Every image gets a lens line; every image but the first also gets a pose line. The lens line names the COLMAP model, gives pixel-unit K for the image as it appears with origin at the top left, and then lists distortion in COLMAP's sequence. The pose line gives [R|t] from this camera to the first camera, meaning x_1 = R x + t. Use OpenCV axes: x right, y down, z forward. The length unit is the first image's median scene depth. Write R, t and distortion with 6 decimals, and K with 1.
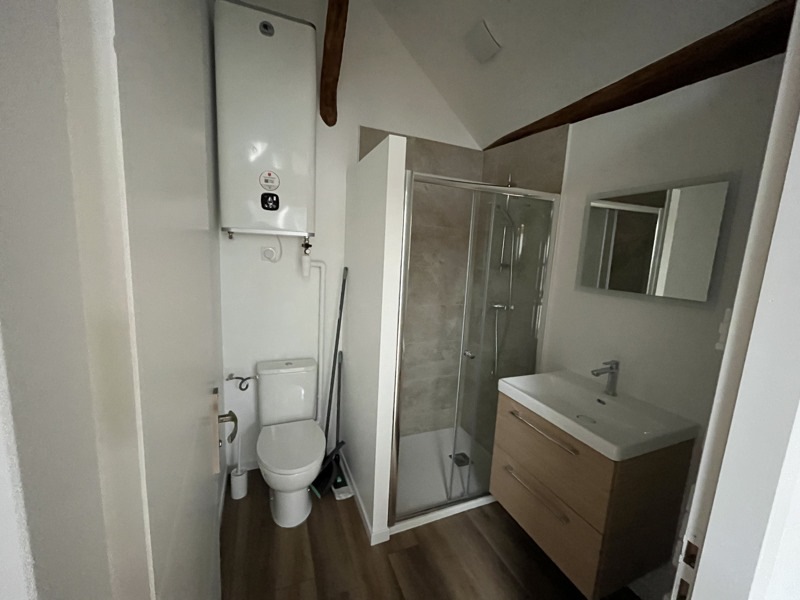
lens RADIAL K [[323.5, 0, 397.7], [0, 323.5, 300.4], [0, 0, 1]] dist [-0.004531, -0.001709]
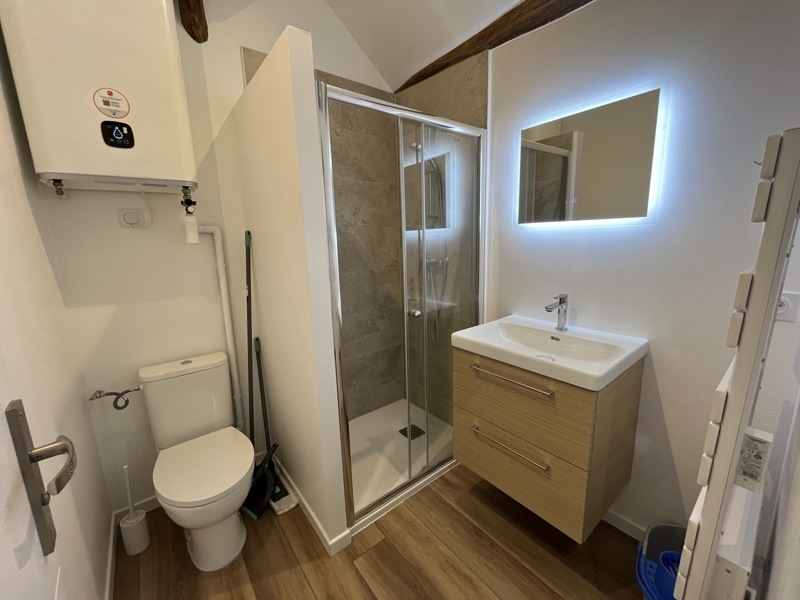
lens RADIAL K [[323.0, 0, 399.0], [0, 323.0, 299.8], [0, 0, 1]] dist [-0.004670, -0.000291]
pose [[0.957738, -0.128307, 0.257441, -0.037111], [0.116872, 0.991375, 0.059306, 0.069640], [-0.262830, -0.026712, 0.964472, 0.154218]]
